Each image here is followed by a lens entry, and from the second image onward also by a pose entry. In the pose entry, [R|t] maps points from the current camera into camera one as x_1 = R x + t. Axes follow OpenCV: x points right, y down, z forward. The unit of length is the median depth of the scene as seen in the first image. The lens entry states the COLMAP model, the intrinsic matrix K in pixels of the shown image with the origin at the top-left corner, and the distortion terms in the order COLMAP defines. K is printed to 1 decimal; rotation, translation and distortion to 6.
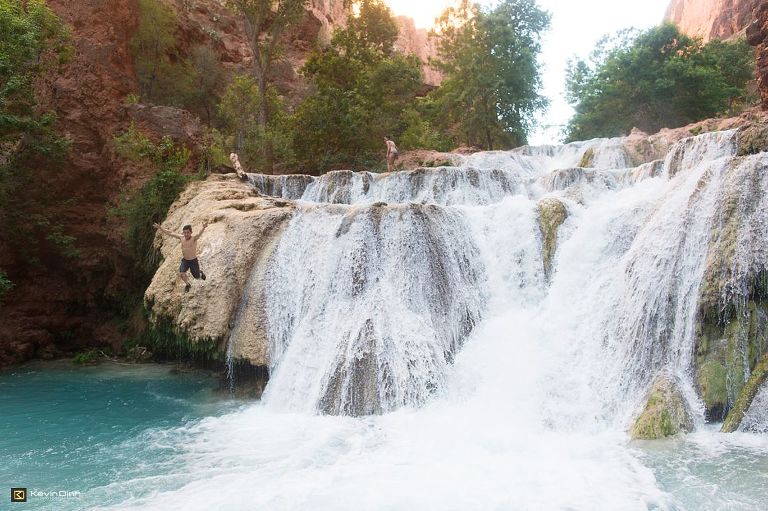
lens RADIAL K [[573.1, 0, 384.0], [0, 573.1, 255.5], [0, 0, 1]] dist [0.006241, -0.004364]
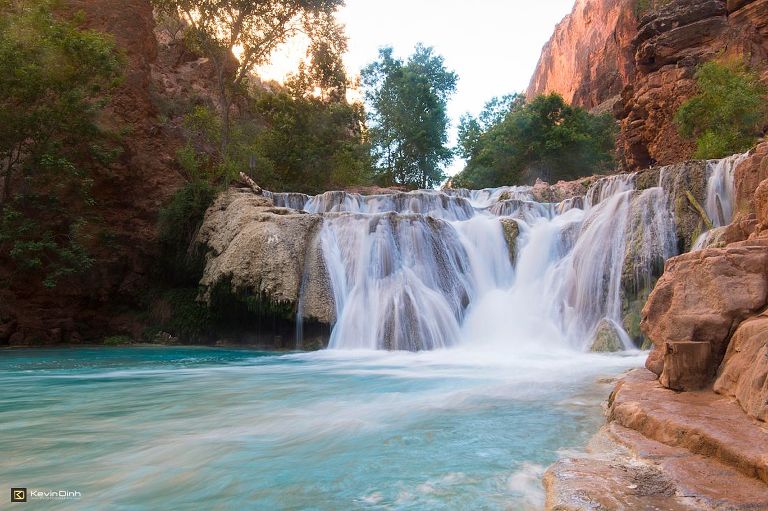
lens RADIAL K [[620.4, 0, 384.0], [0, 620.4, 255.5], [0, 0, 1]] dist [0.000294, -0.000329]
pose [[0.975557, 0.036362, 0.216719, -0.300379], [-0.016056, 0.995374, -0.094730, 0.128112], [-0.219161, 0.088935, 0.971627, -0.333752]]
